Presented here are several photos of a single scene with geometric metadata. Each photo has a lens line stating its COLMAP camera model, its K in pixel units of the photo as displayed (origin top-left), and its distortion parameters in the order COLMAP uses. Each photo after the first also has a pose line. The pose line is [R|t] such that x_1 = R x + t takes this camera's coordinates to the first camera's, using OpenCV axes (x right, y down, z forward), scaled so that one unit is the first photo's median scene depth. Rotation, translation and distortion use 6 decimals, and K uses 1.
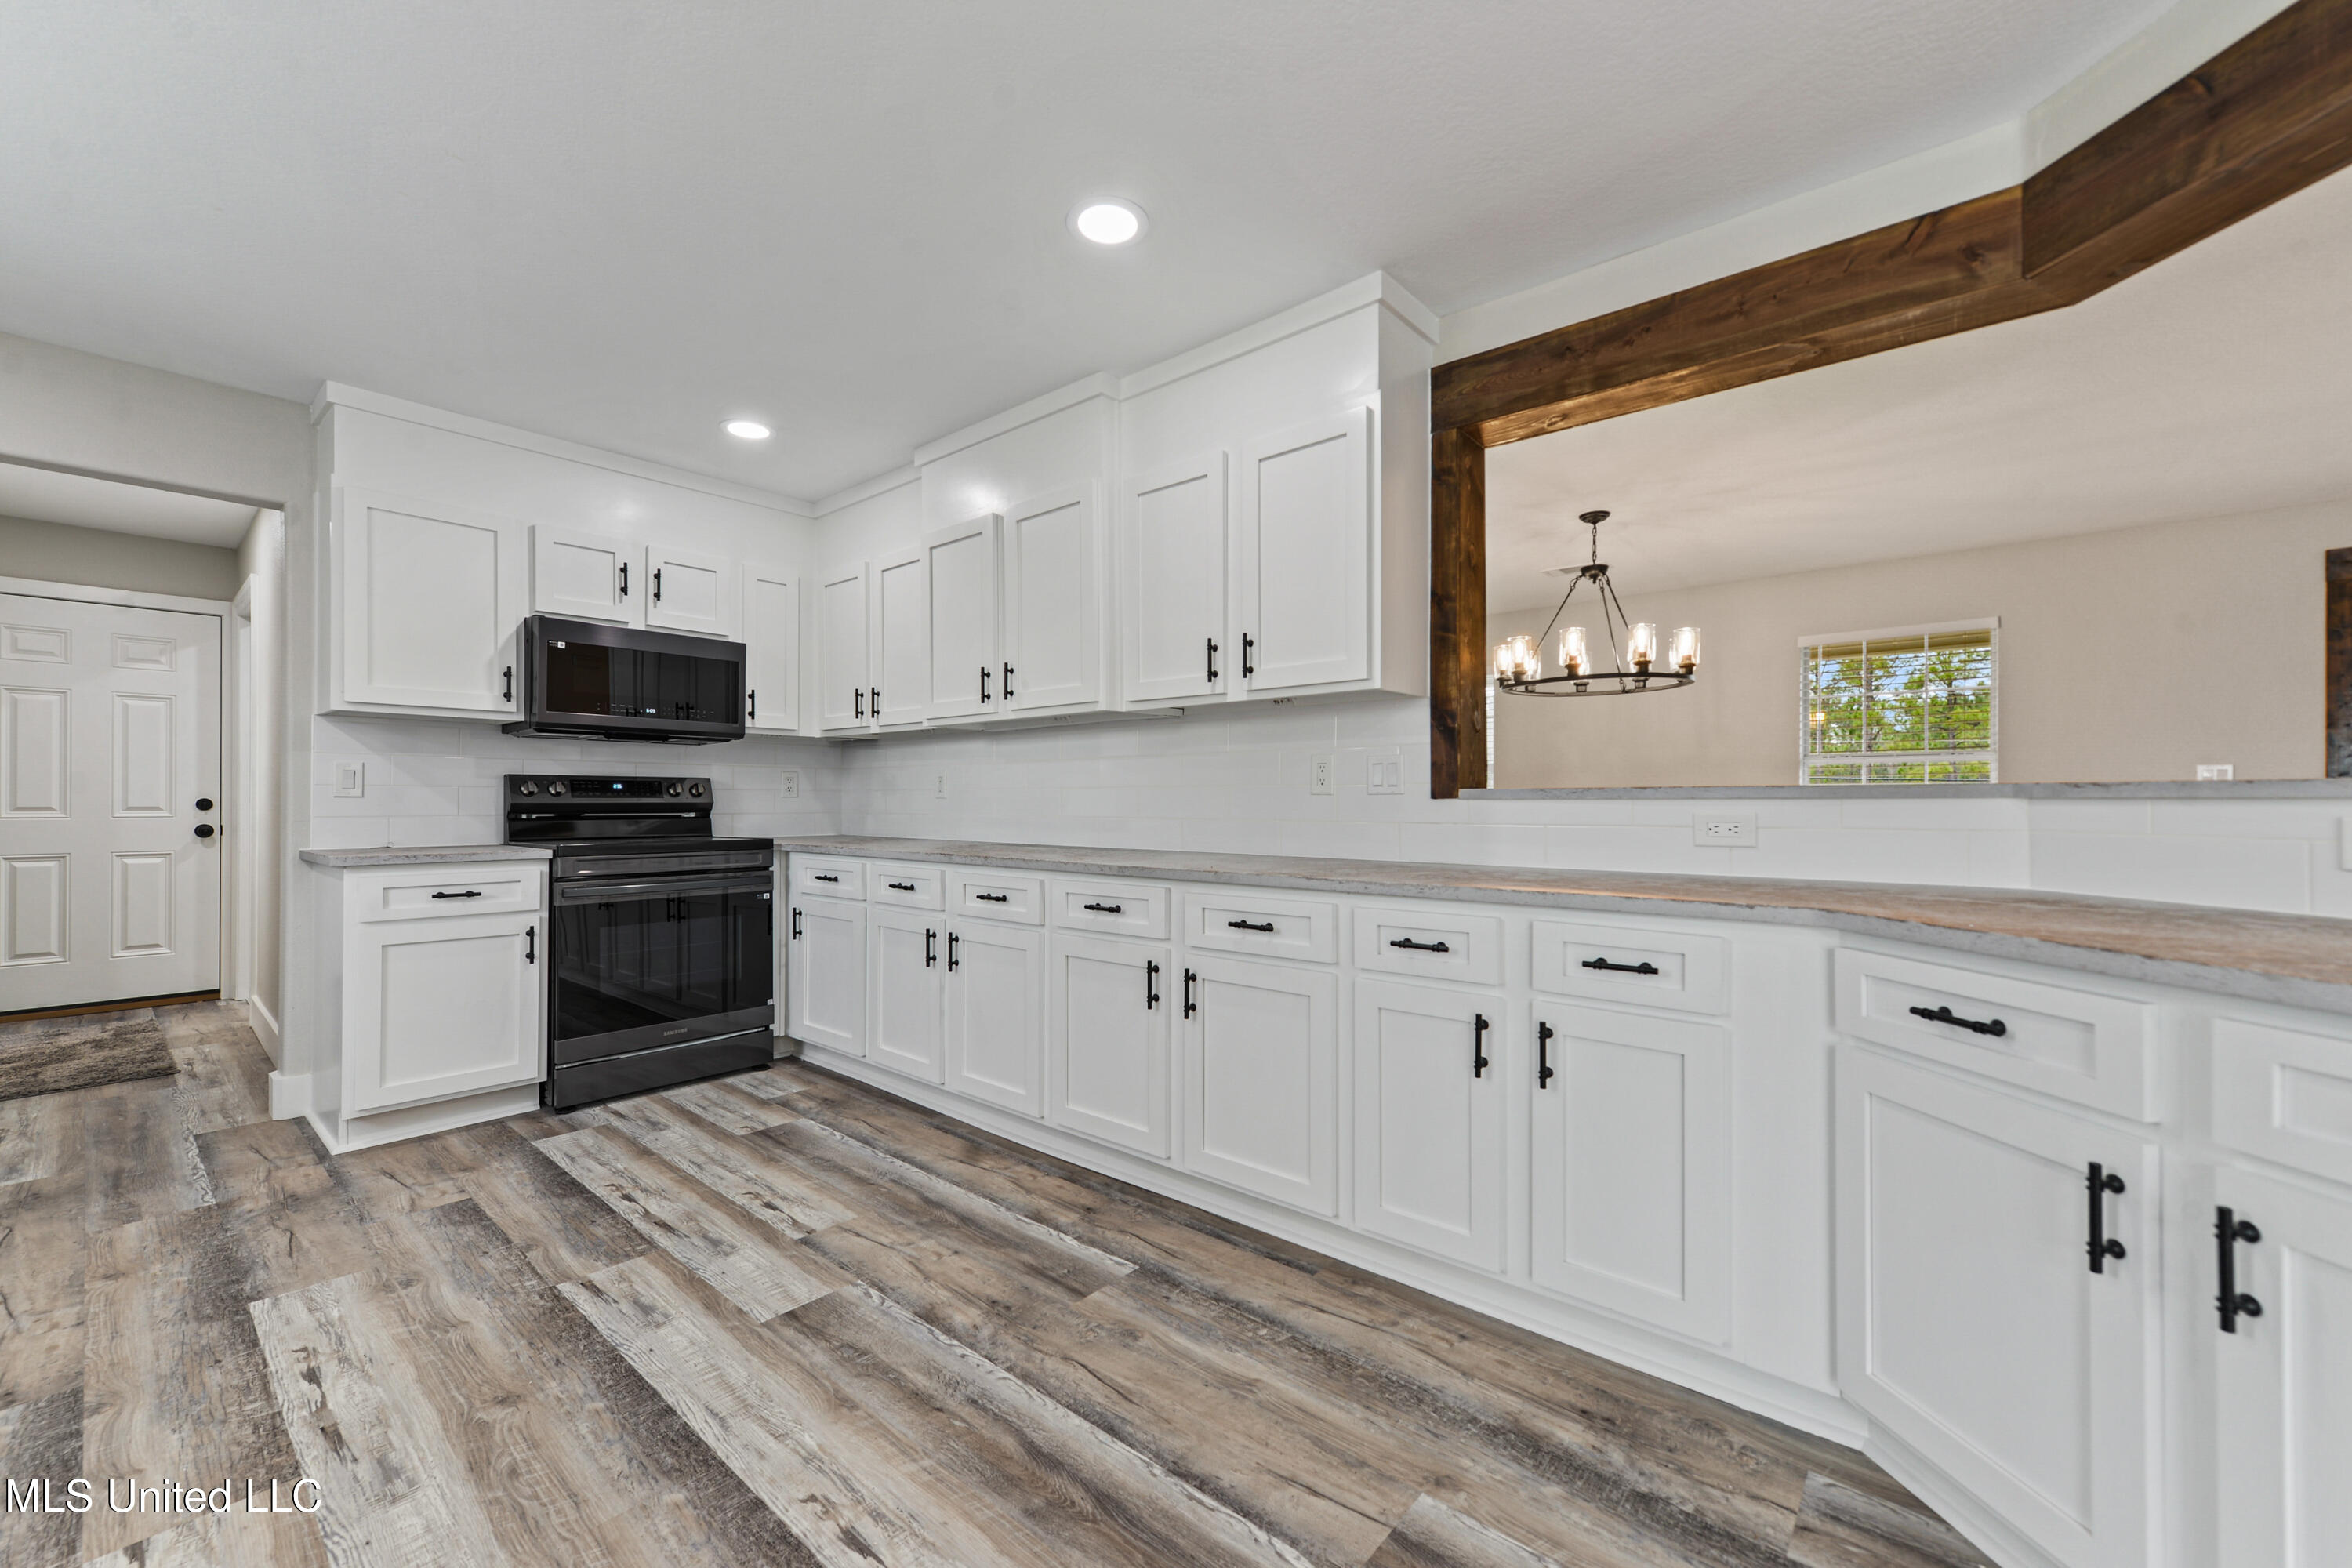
lens RADIAL K [[934.3, 0, 1177.8], [0, 934.3, 796.6], [0, 0, 1]] dist [0.008858, -0.001348]
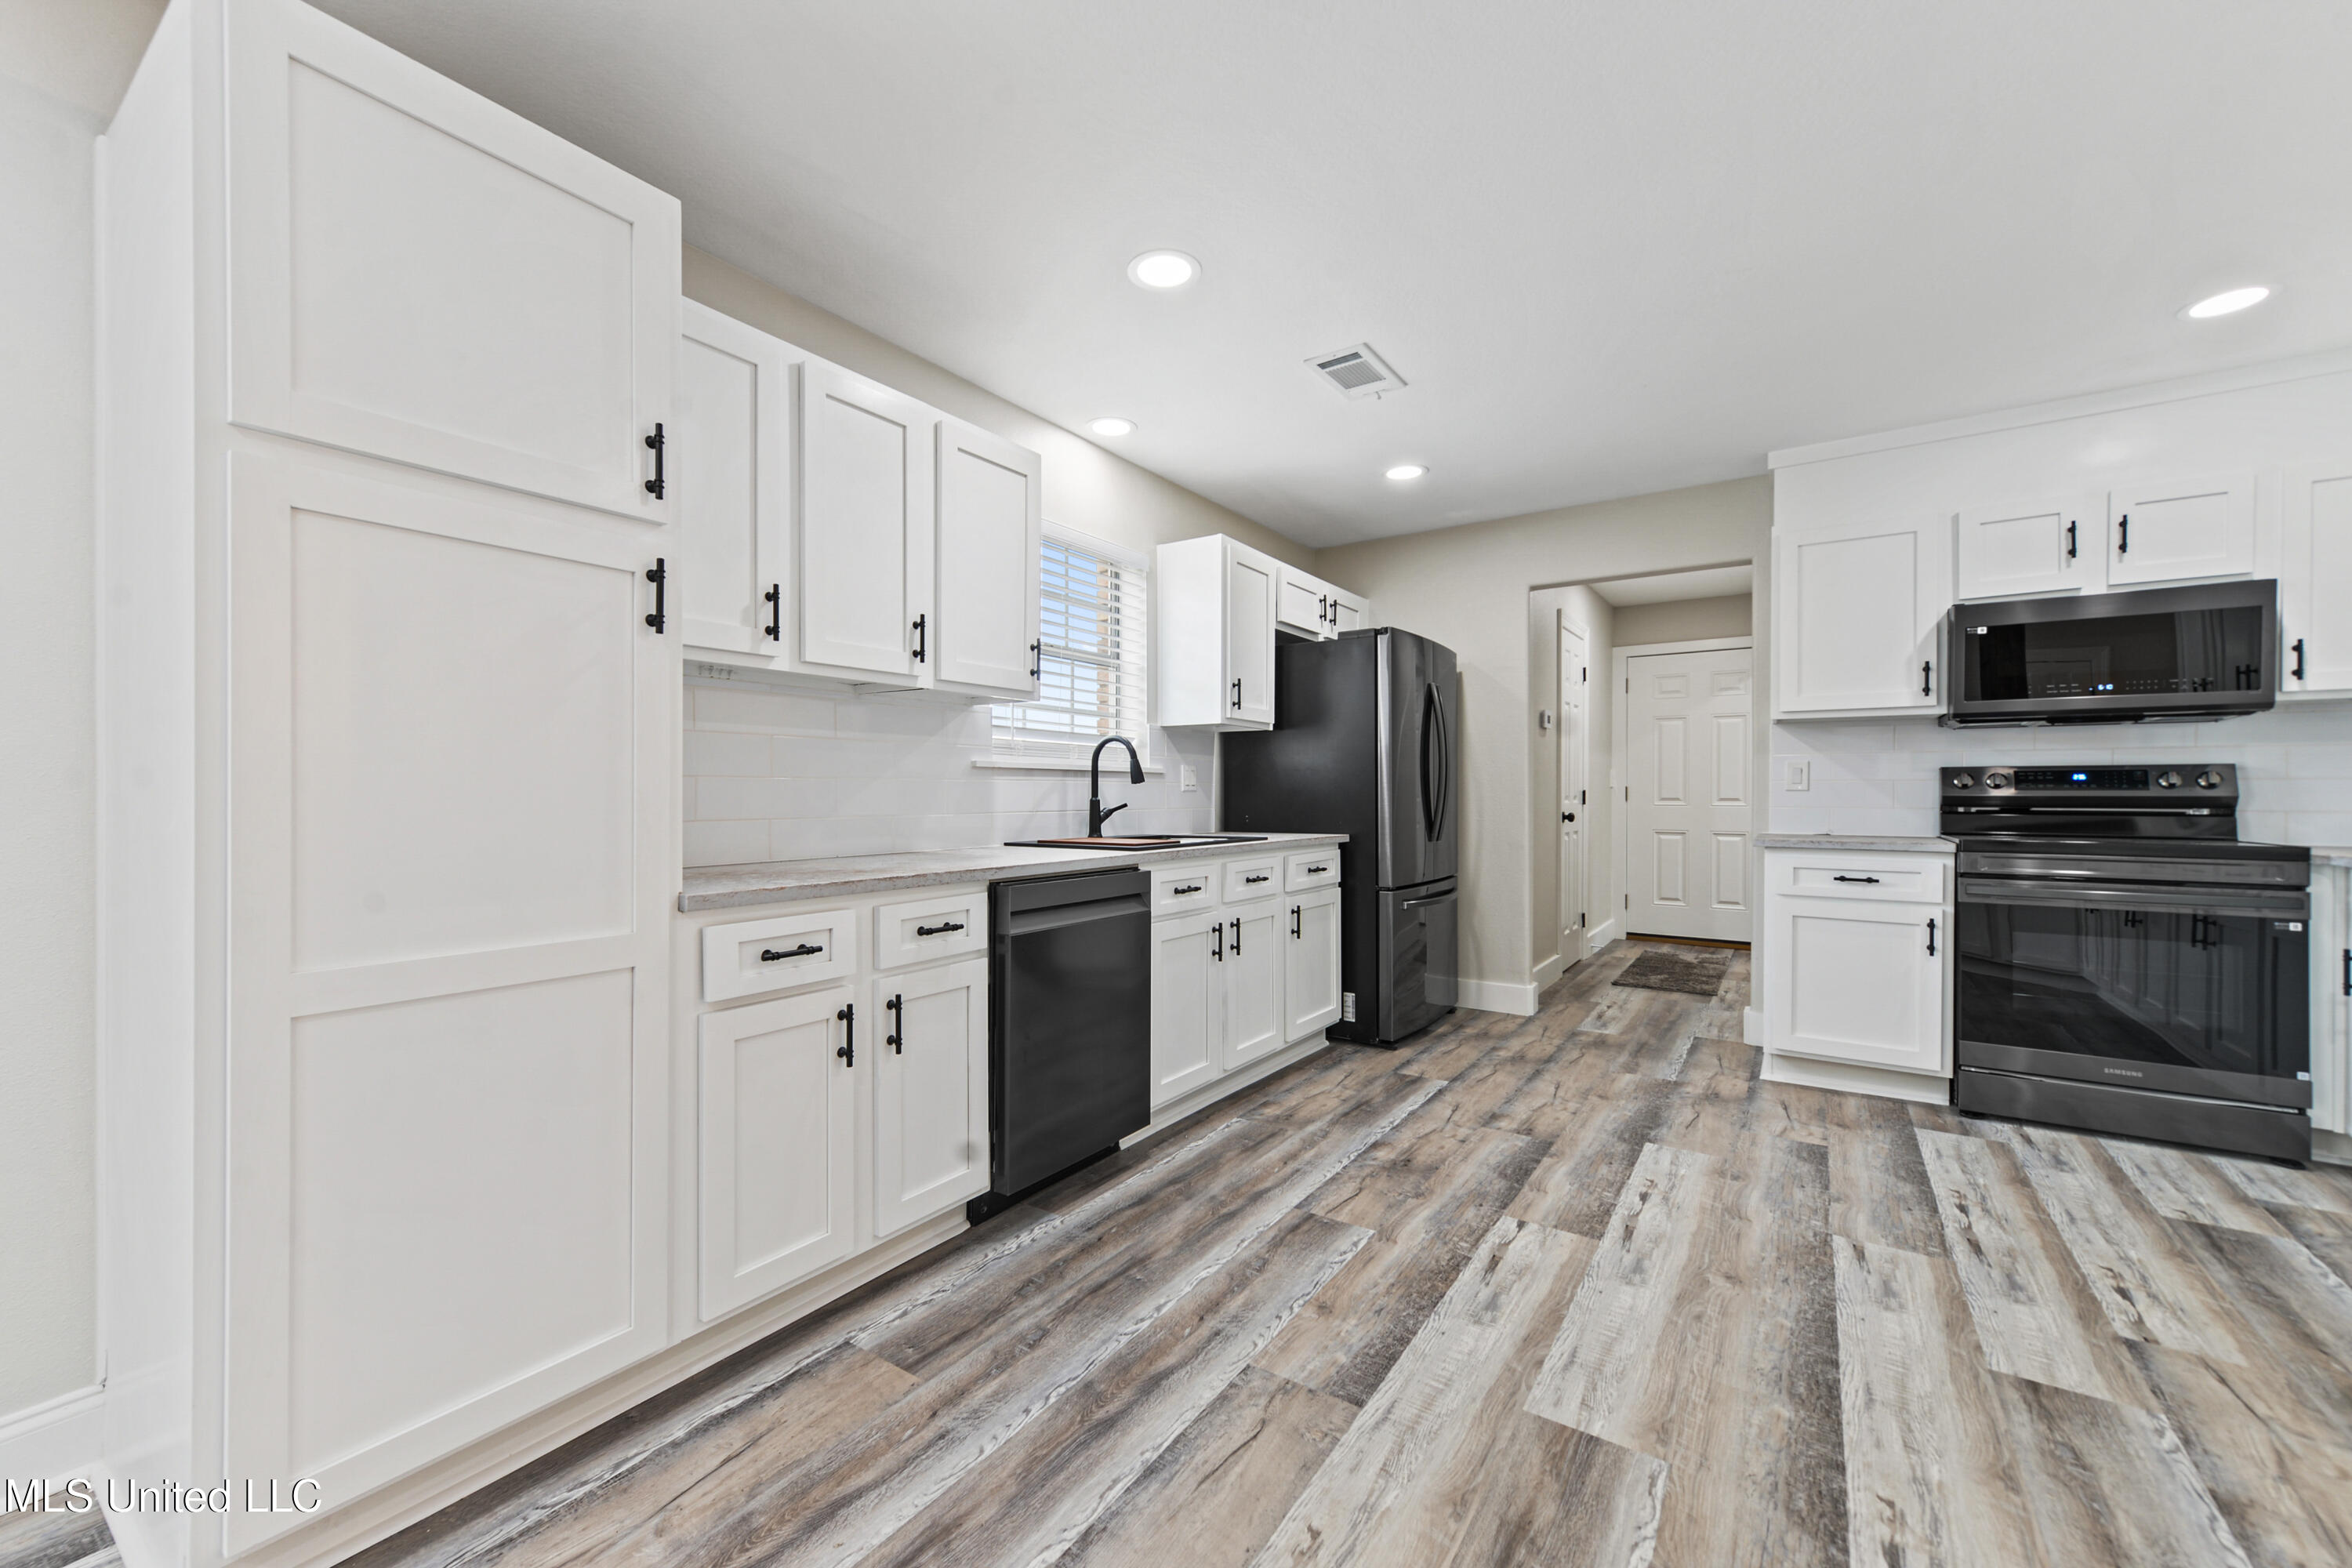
lens RADIAL K [[934.3, 0, 1129.7], [0, 934.3, 787.8], [0, 0, 1]] dist [0.008858, -0.001348]
pose [[0.088650, -0.006347, -0.996043, 0.264065], [0.003714, 0.999975, -0.006041, 0.001092], [0.996056, -0.003163, 0.088671, 0.062186]]
